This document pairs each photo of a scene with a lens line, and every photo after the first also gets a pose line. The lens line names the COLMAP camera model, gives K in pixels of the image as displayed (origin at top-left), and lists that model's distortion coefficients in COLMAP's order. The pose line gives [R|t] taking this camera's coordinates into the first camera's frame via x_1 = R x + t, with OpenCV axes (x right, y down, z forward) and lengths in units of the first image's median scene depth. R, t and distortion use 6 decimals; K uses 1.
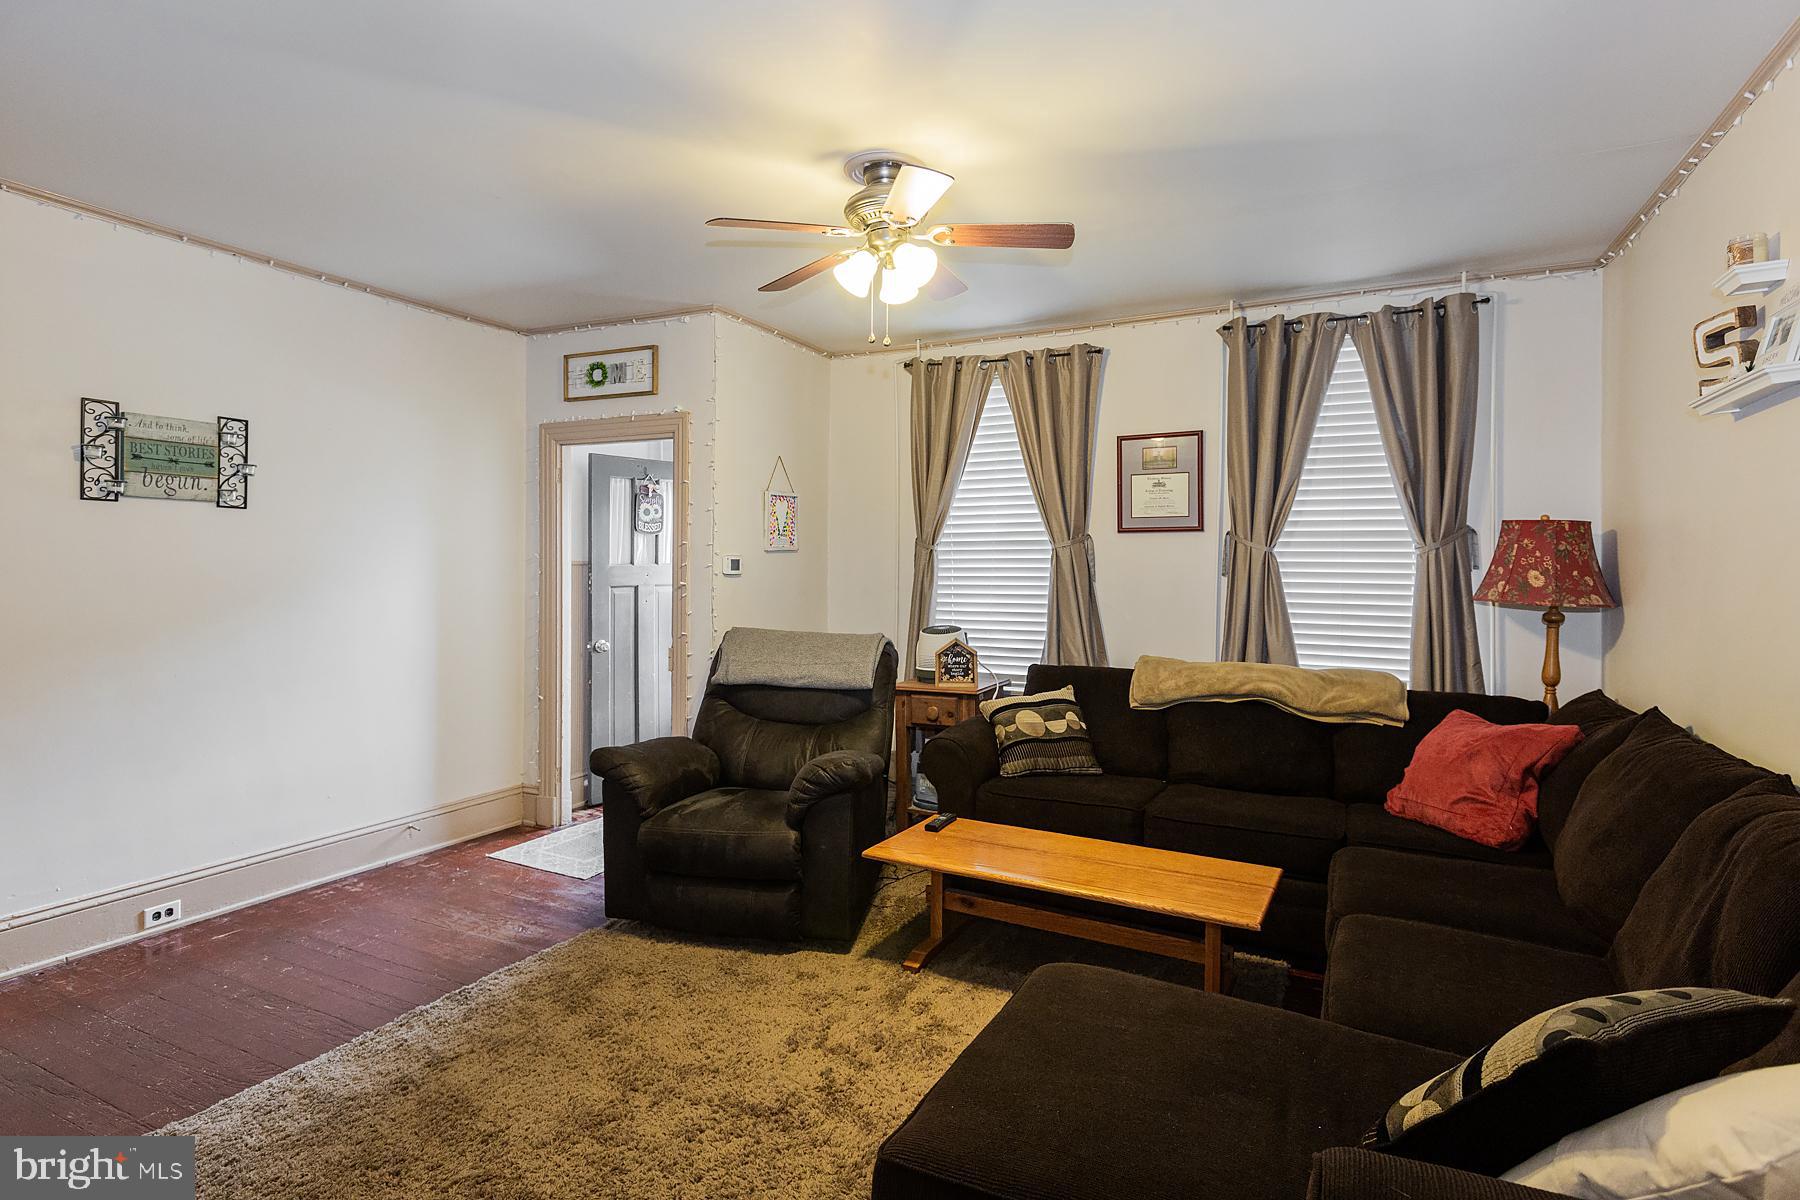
lens RADIAL K [[915.3, 0, 884.8], [0, 915.3, 573.4], [0, 0, 1]] dist [0.001114, 0.000096]
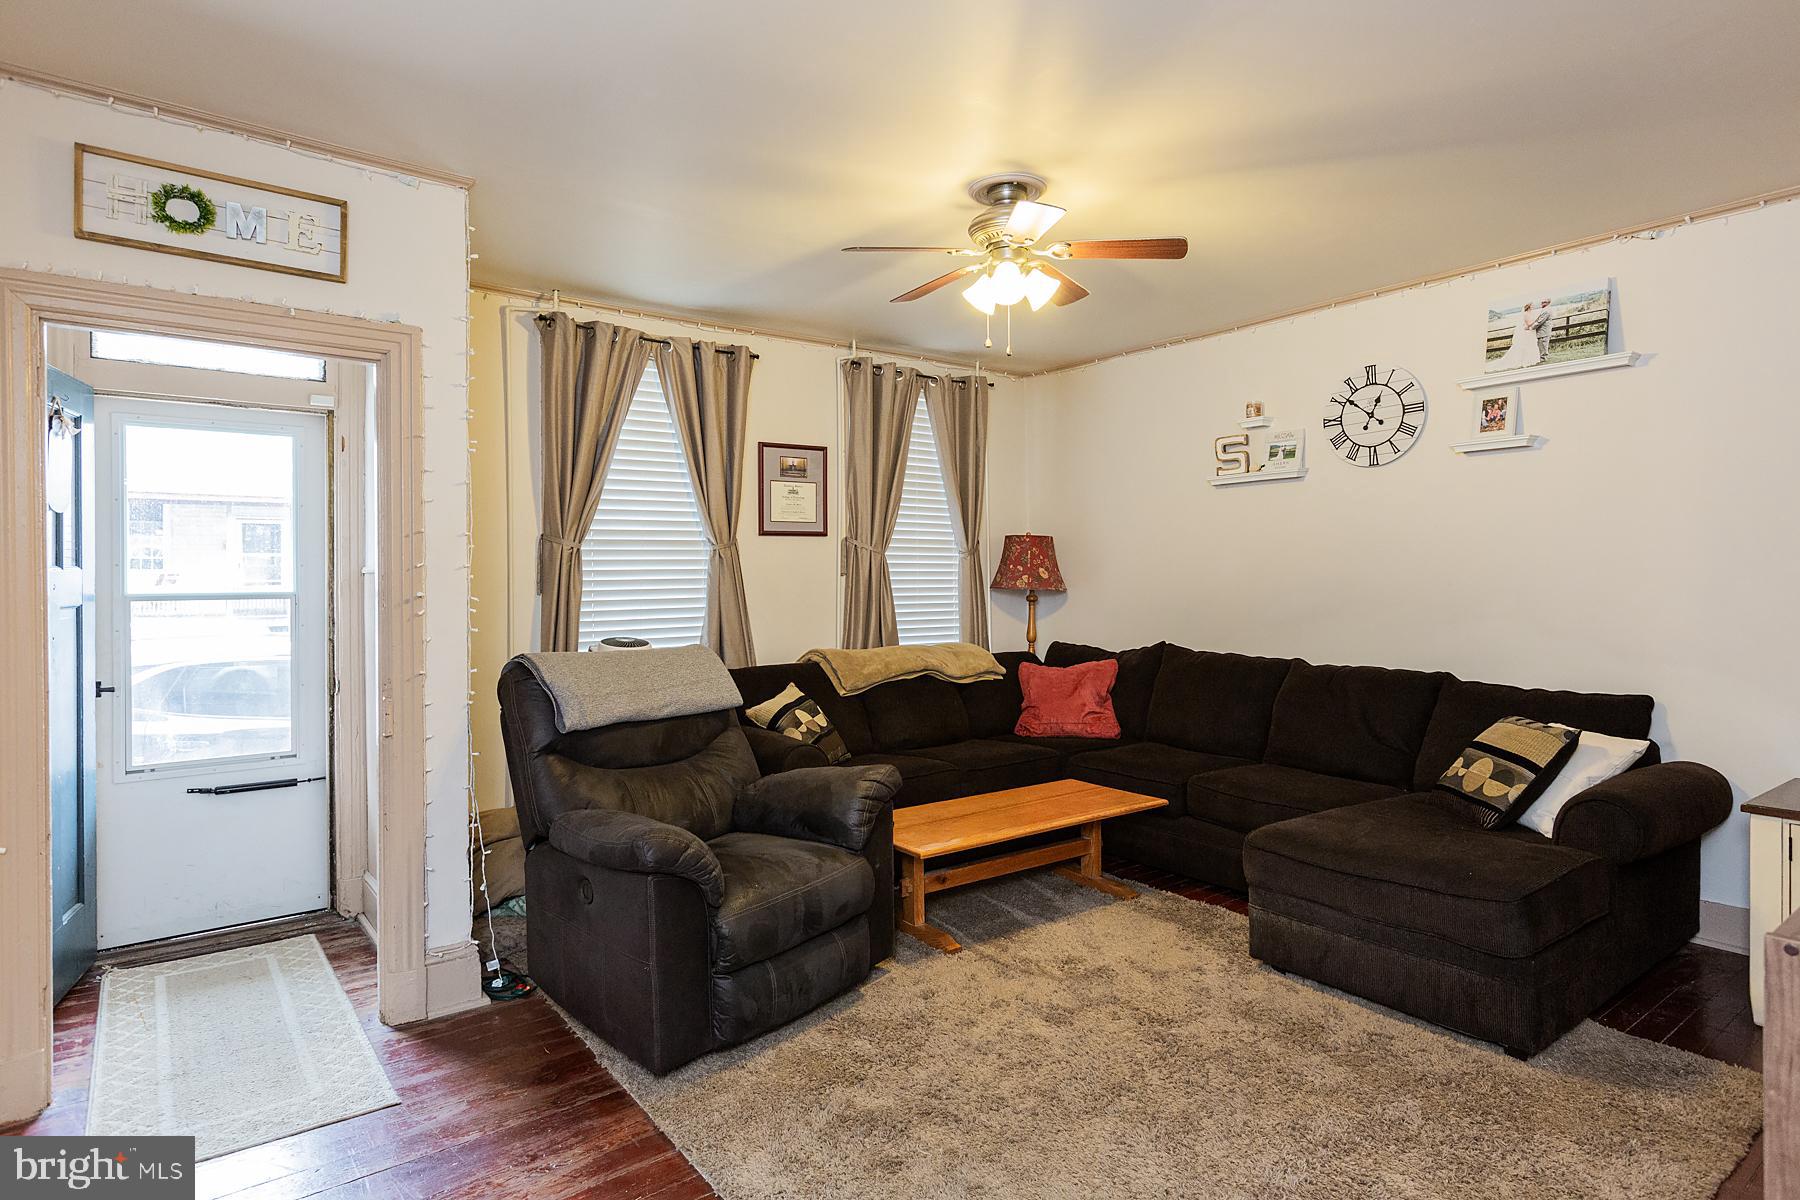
lens RADIAL K [[954.8, 0, 902.1], [0, 954.8, 576.5], [0, 0, 1]] dist [0.002393, 0.000713]
pose [[0.427822, -0.009519, 0.903813, -0.721117], [0.016854, 0.999855, 0.002552, 0.002590], [-0.903706, 0.014141, 0.427921, 0.433723]]
